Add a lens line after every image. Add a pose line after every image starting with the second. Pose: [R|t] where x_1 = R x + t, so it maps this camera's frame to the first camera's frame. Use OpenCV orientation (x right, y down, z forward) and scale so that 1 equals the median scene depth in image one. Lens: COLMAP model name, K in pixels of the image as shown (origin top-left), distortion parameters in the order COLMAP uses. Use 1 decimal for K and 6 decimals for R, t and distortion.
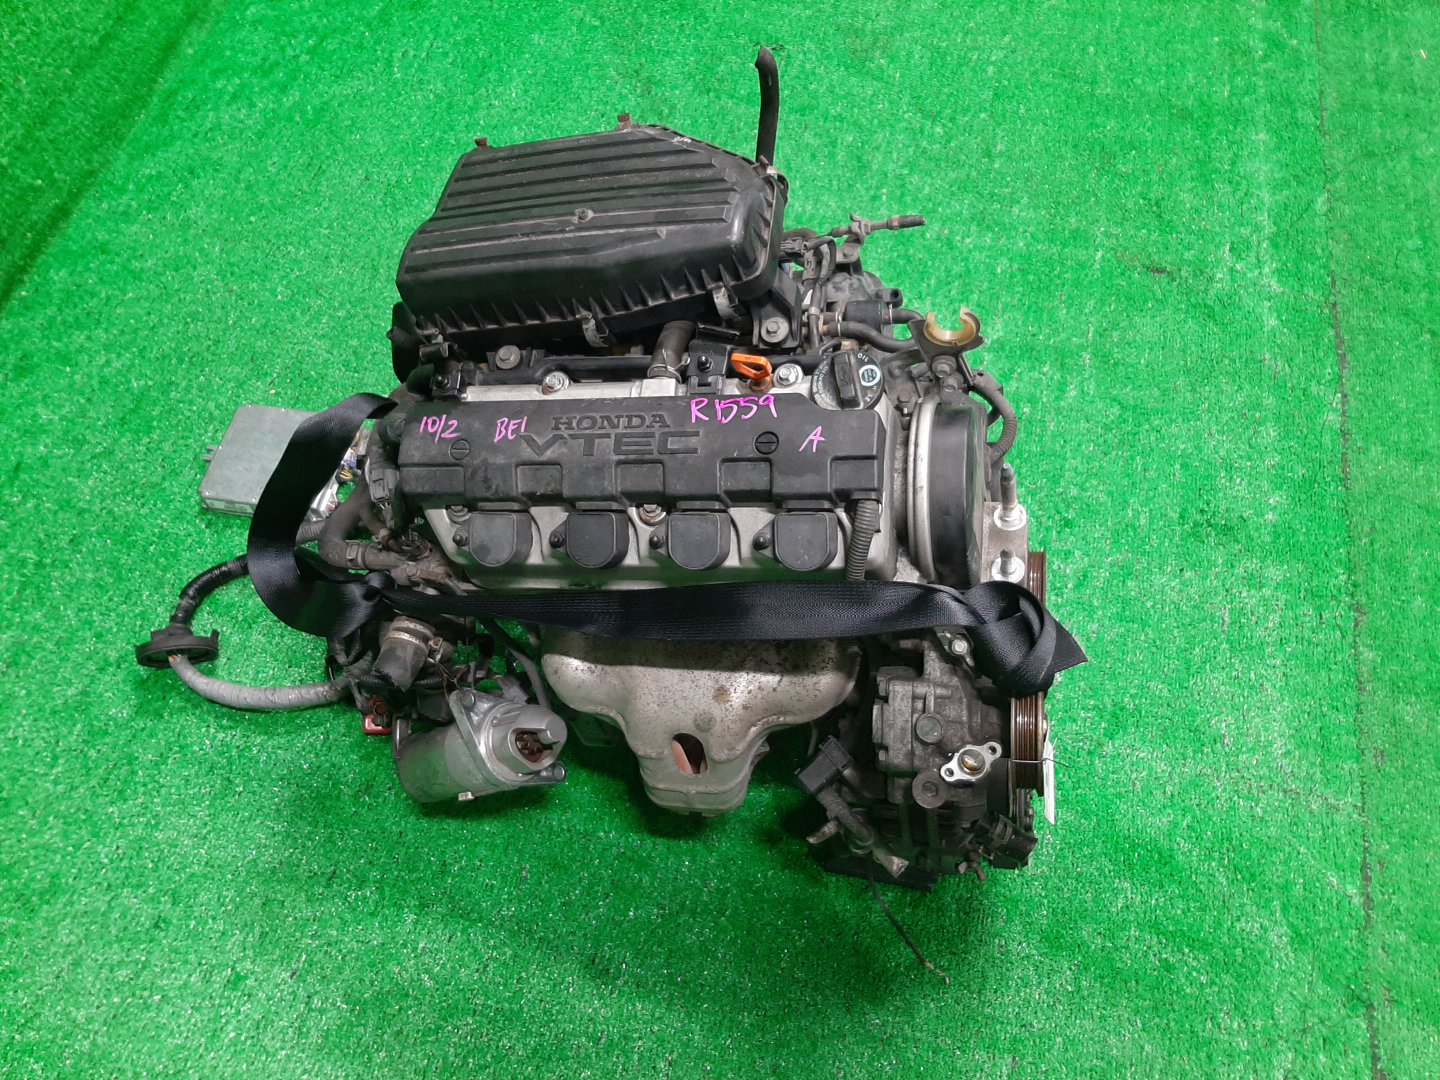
lens RADIAL K [[1102.1, 0, 720.0], [0, 1102.1, 540.0], [0, 0, 1]] dist [0.099759, -0.155979]
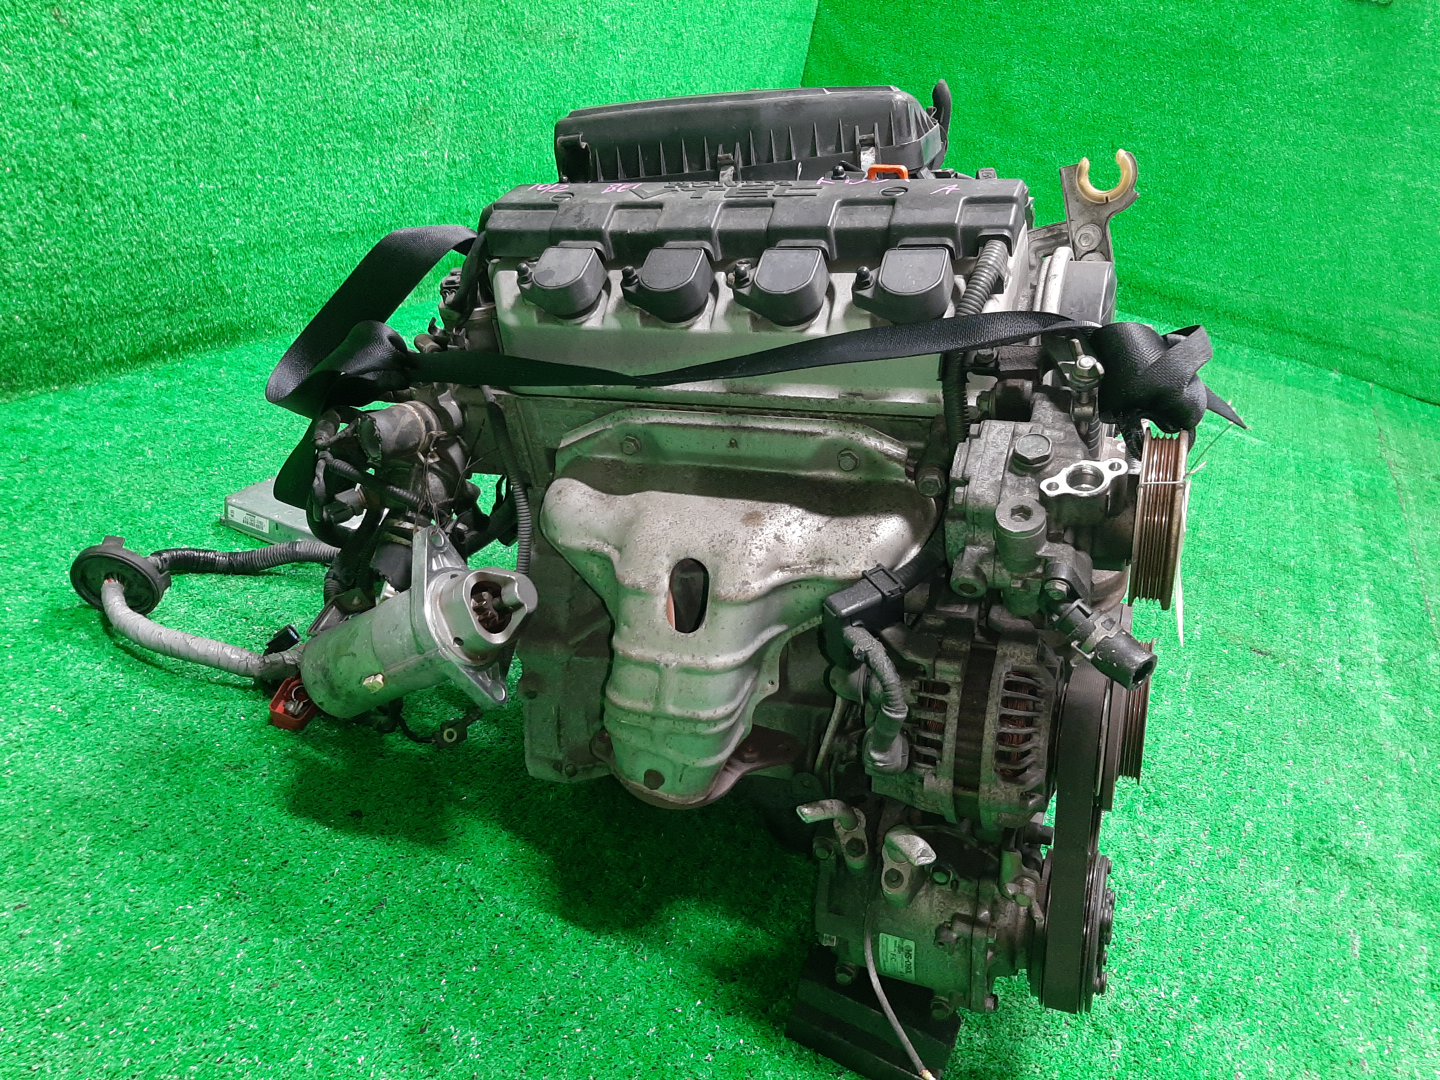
lens RADIAL K [[1102.1, 0, 720.0], [0, 1102.1, 540.0], [0, 0, 1]] dist [0.099759, -0.155979]
pose [[0.957848, 0.262700, -0.116258, 0.071995], [-0.283047, 0.793830, -0.538255, 0.561229], [-0.049110, 0.548473, 0.834725, 0.330475]]
